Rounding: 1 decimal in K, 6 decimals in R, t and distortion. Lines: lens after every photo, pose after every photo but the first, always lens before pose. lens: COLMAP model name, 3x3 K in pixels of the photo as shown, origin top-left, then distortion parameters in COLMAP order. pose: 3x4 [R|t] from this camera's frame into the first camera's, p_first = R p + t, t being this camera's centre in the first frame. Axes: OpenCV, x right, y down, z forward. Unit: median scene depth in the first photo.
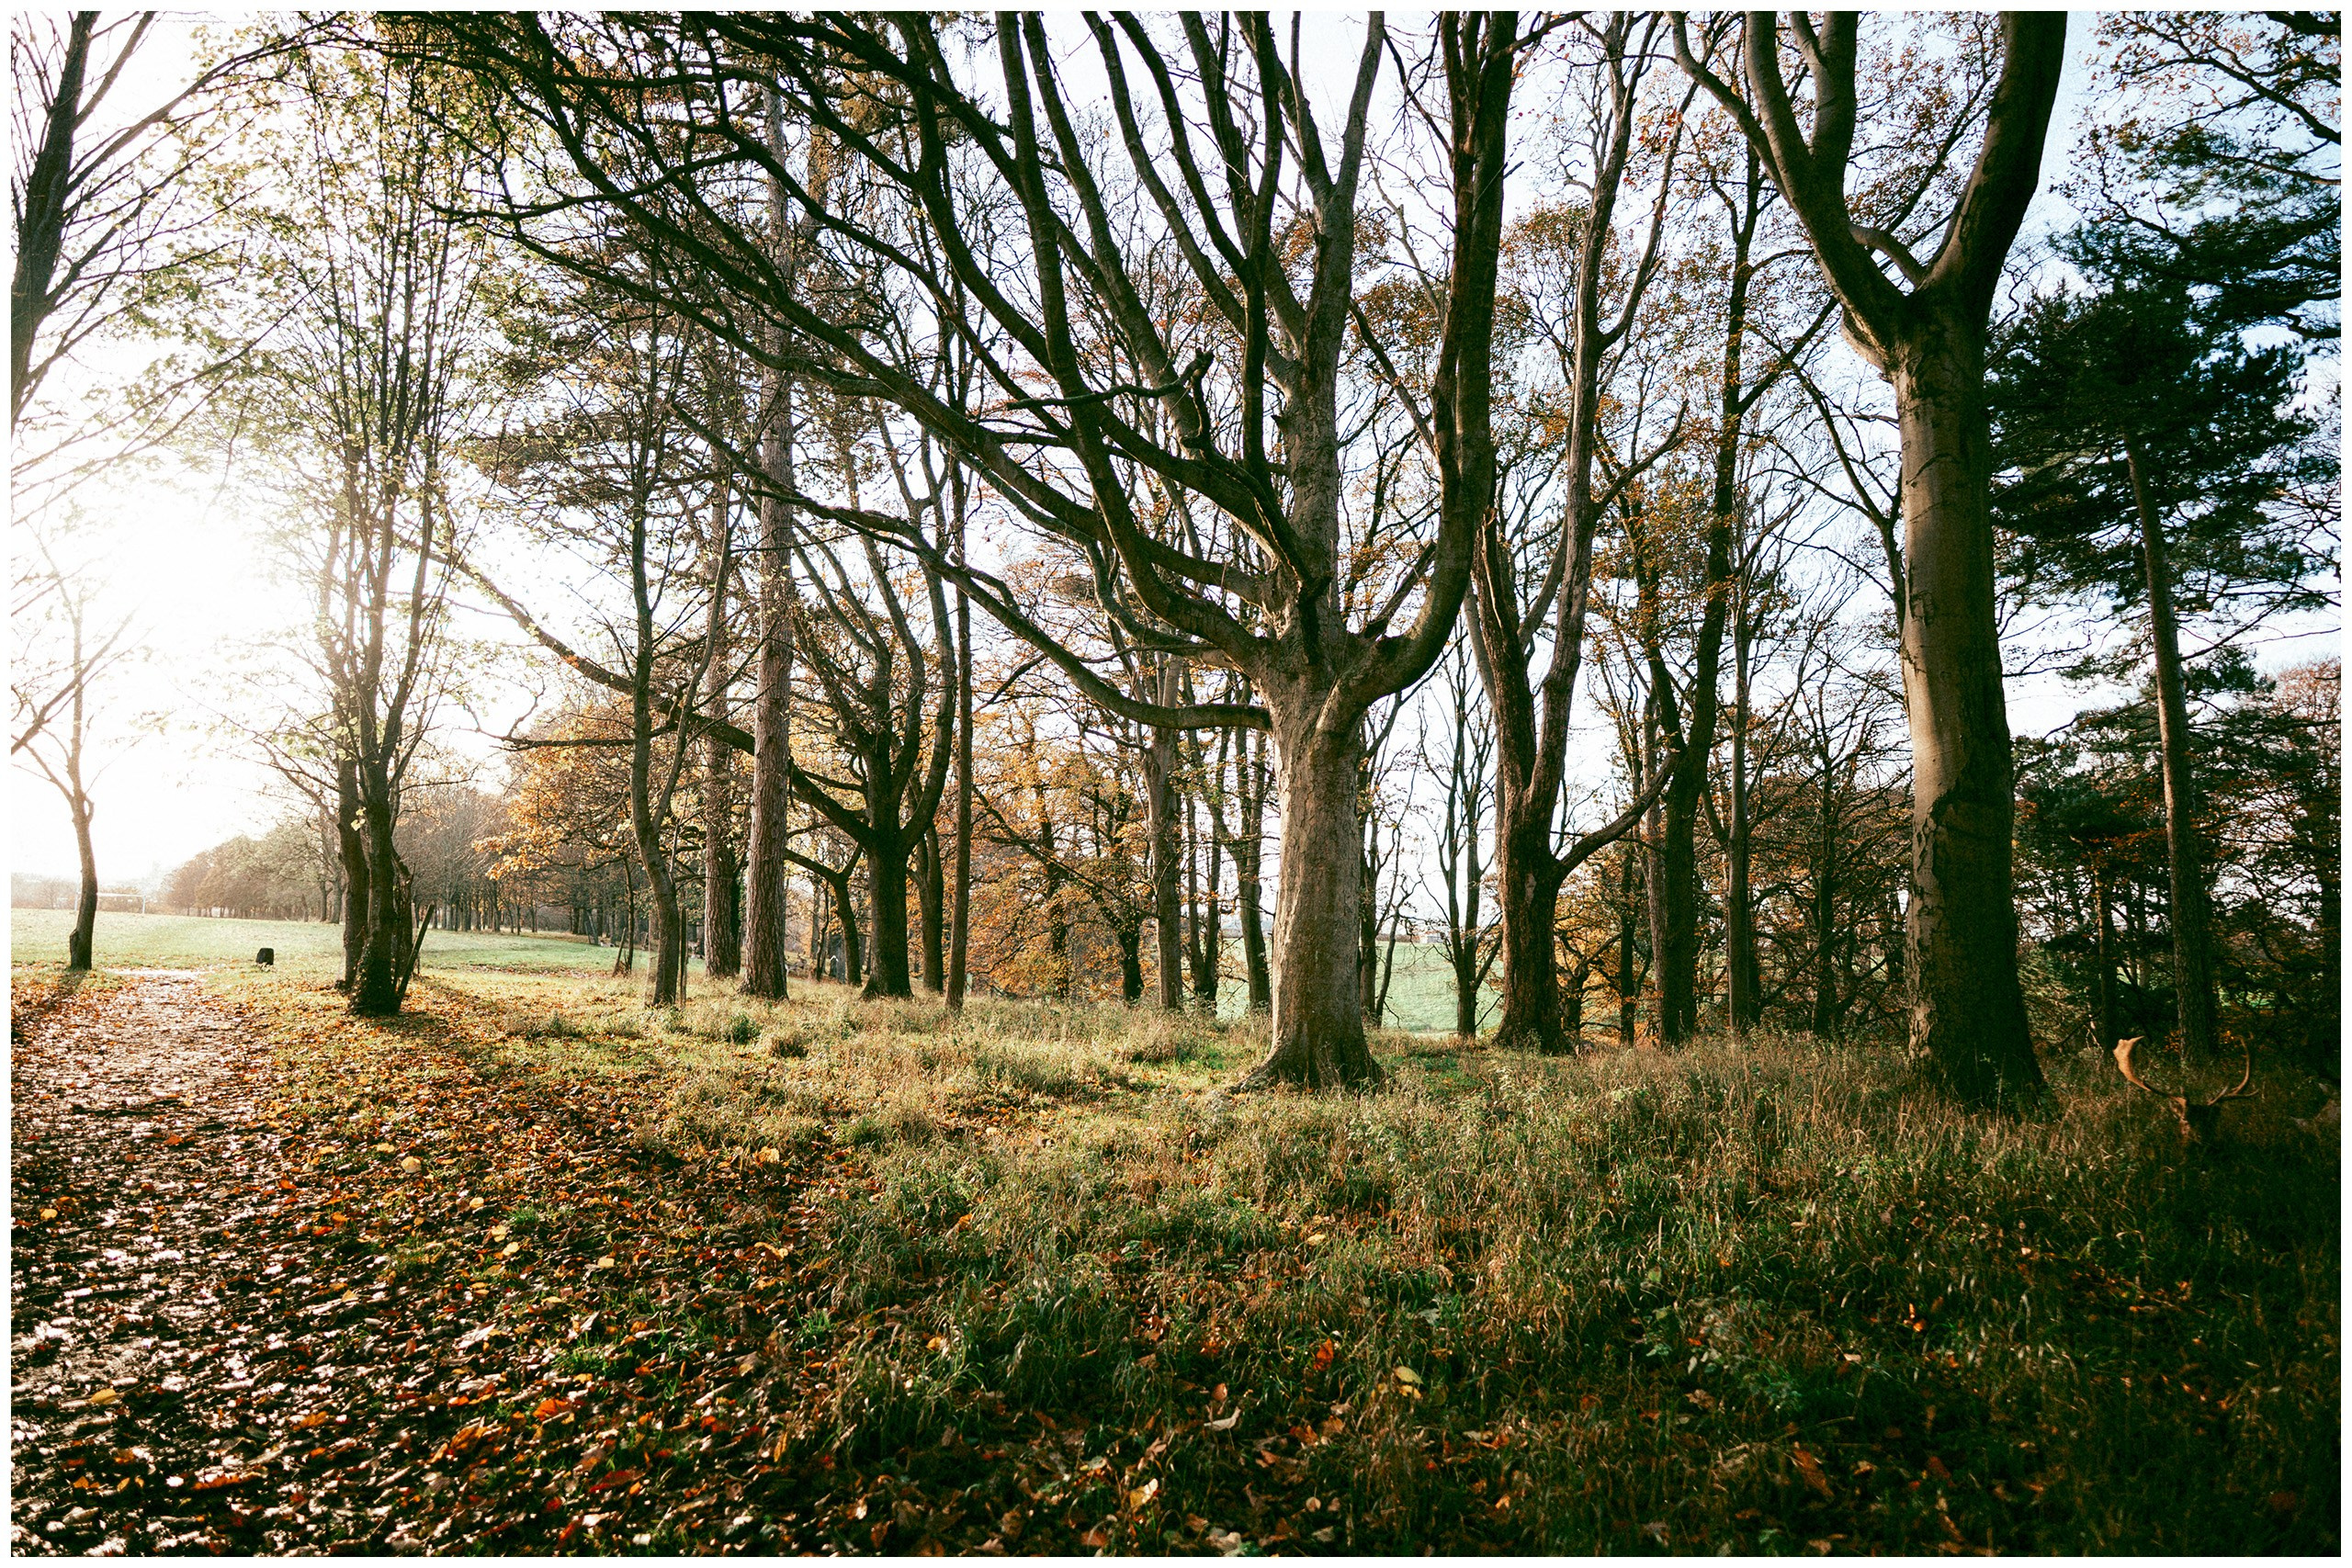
lens RADIAL K [[1310.0, 0, 1182.2], [0, 1310.0, 777.9], [0, 0, 1]] dist [0.011206, 0.002112]
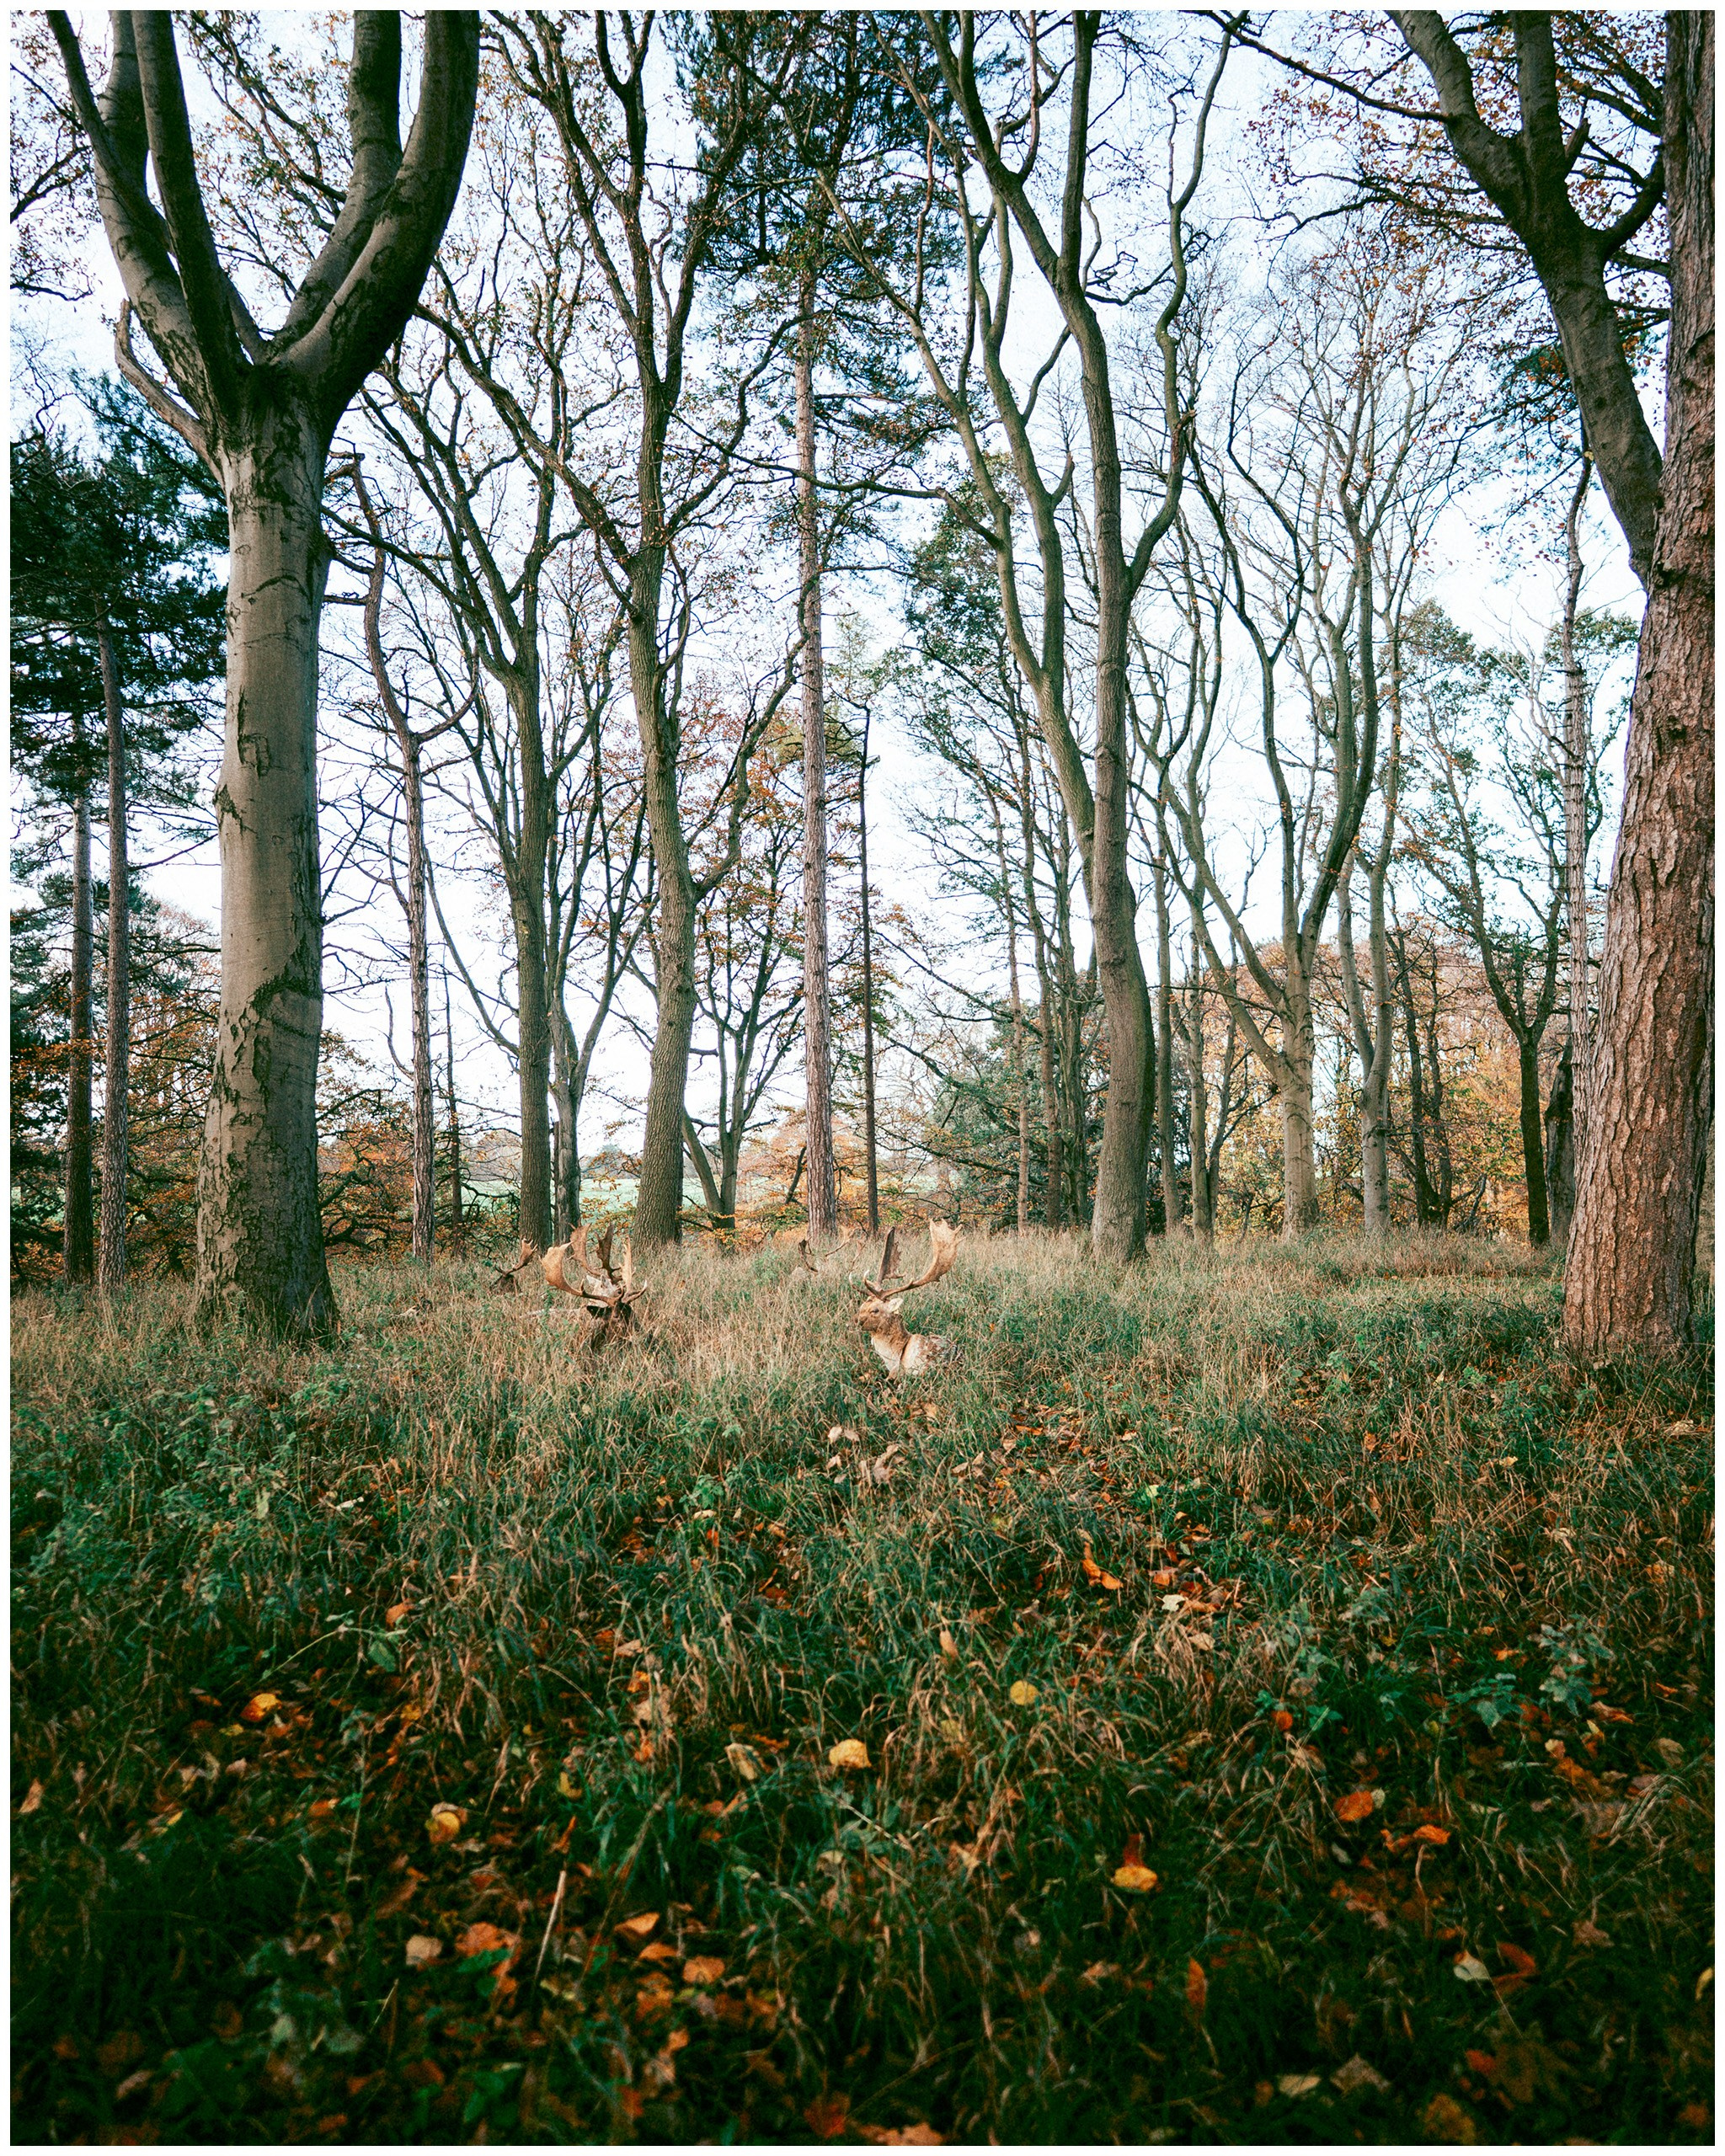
lens RADIAL K [[1442.1, 0, 847.7], [0, 1442.1, 1078.2], [0, 0, 1]] dist [0.006668, 0.009807]
pose [[0.348697, 0.031135, 0.936718, -0.046787], [-0.092183, 0.995741, 0.001218, 0.012019], [-0.932691, -0.086774, 0.350082, 0.100442]]
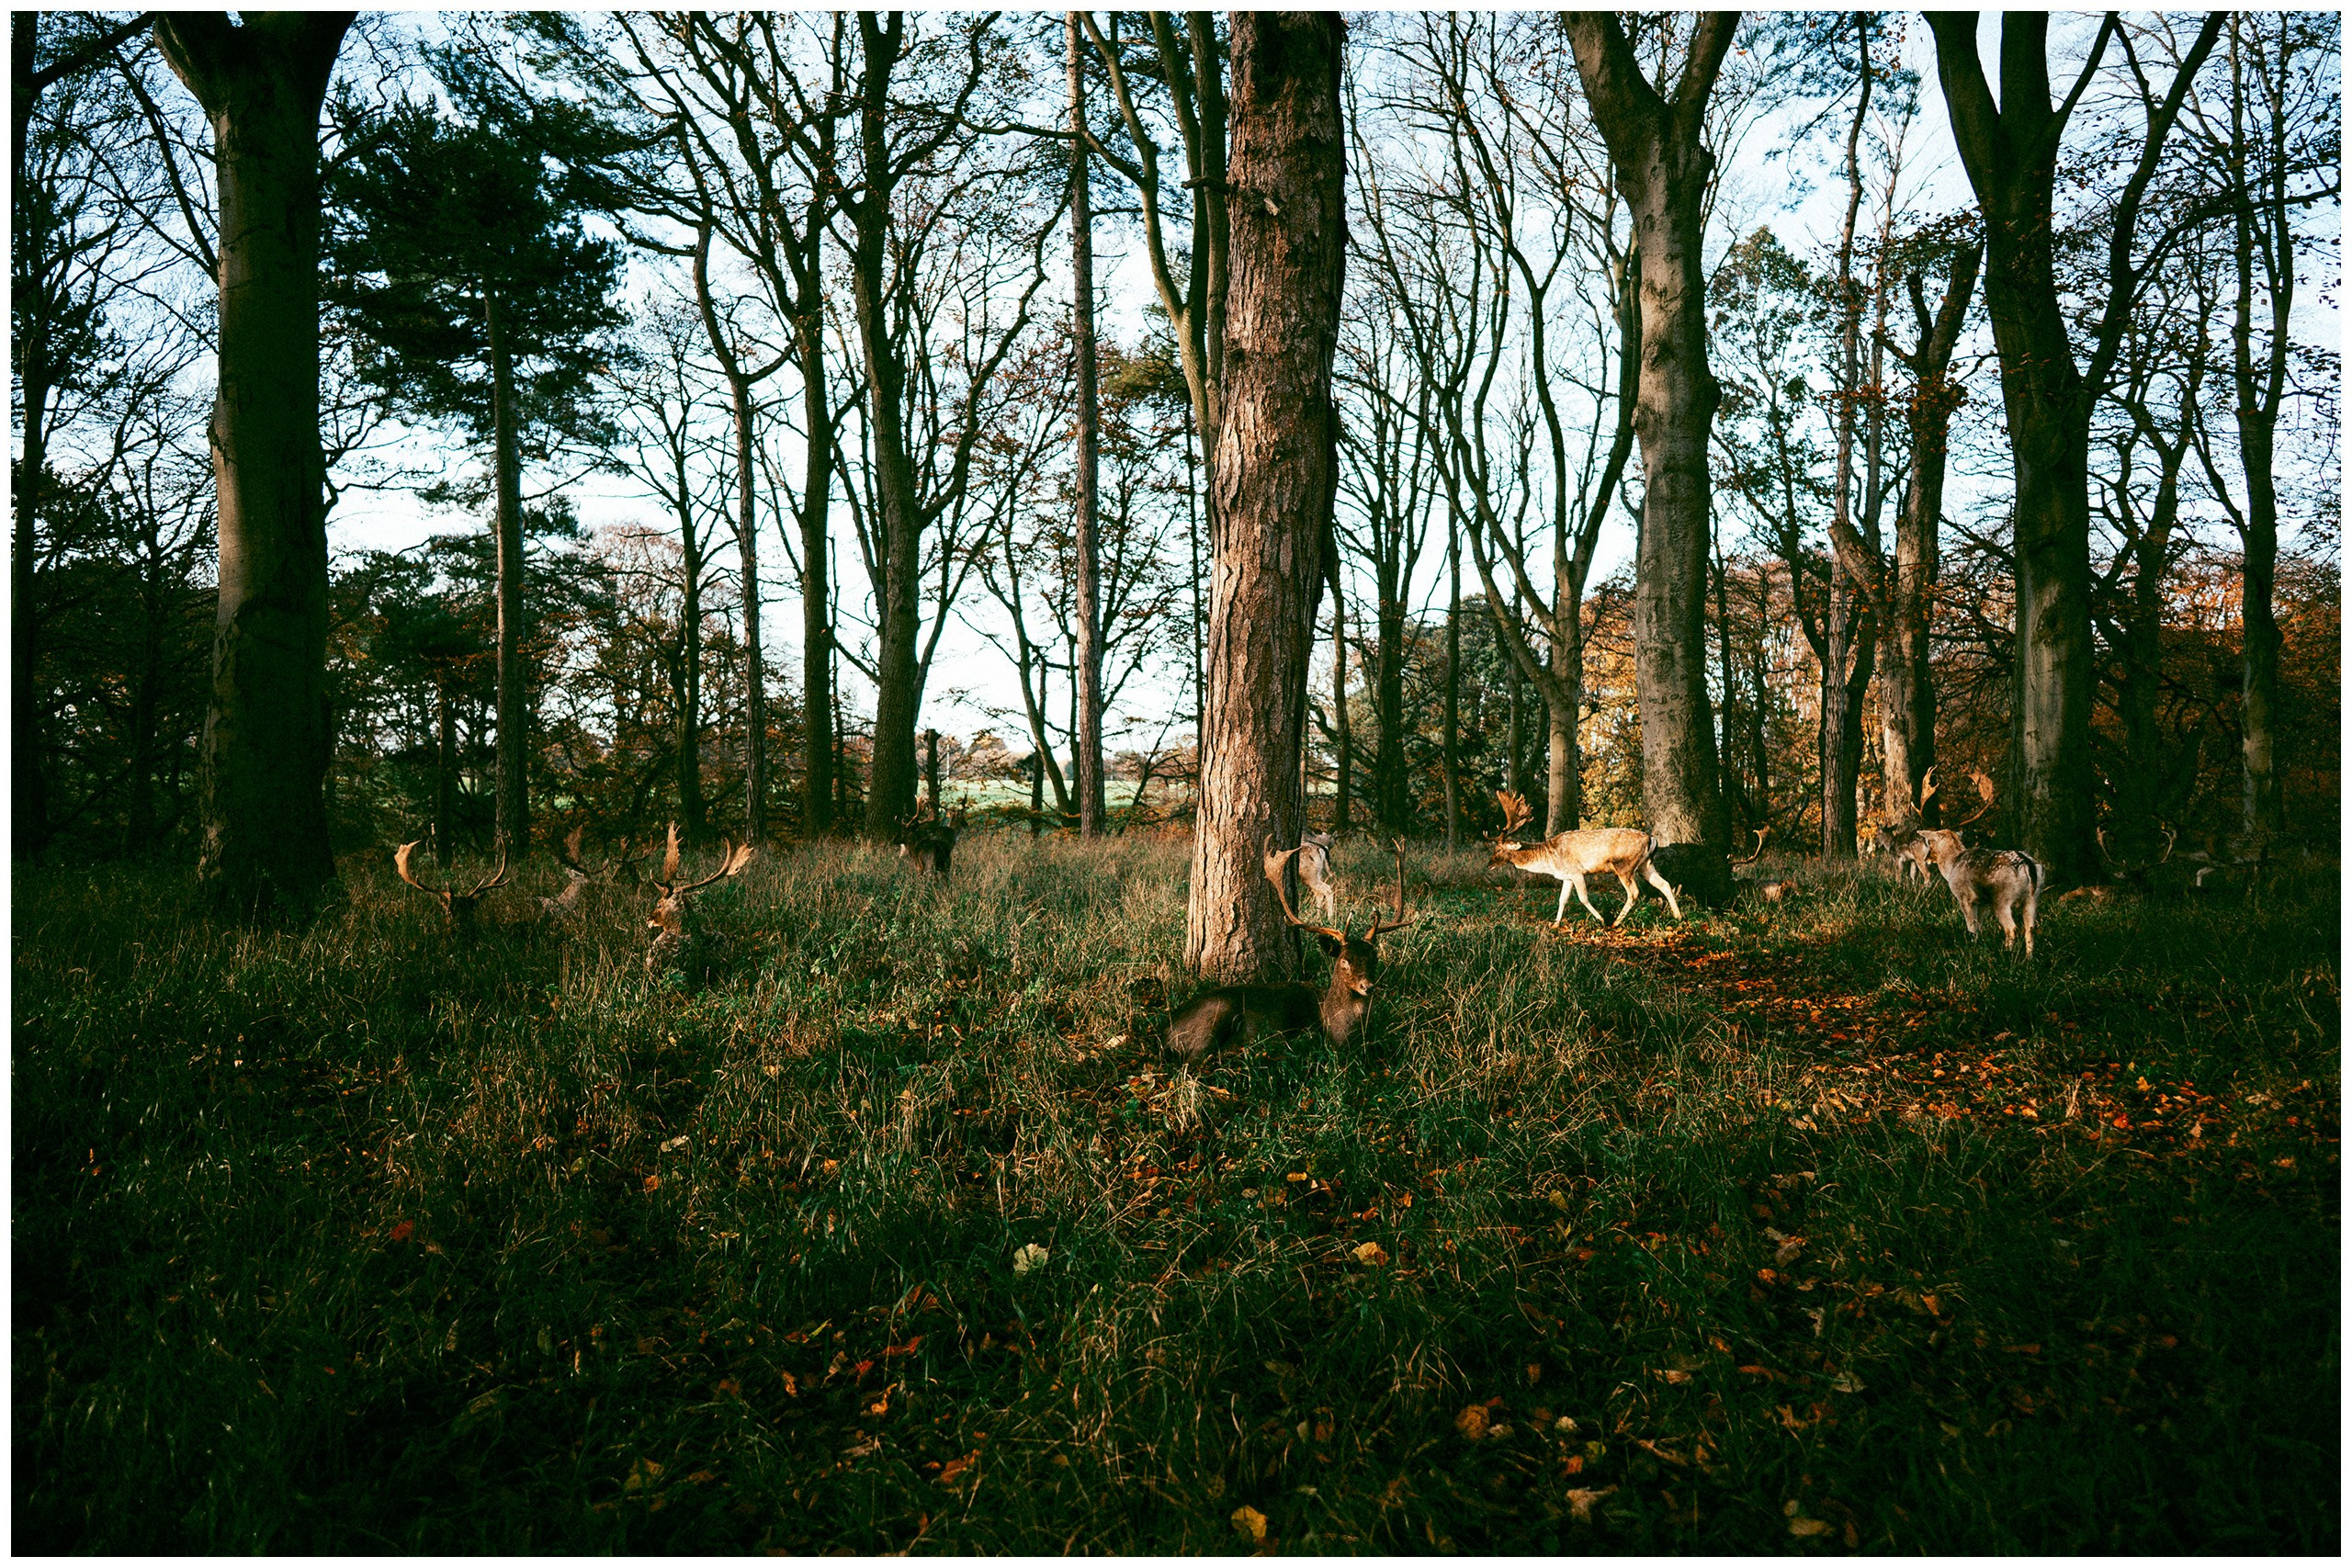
lens RADIAL K [[1310.0, 0, 1181.6], [0, 1310.0, 779.6], [0, 0, 1]] dist [0.011206, 0.002112]
pose [[0.443799, -0.024350, 0.895795, 0.009277], [-0.103426, 0.991559, 0.078193, -0.000578], [-0.890138, -0.127351, 0.437535, -0.005673]]
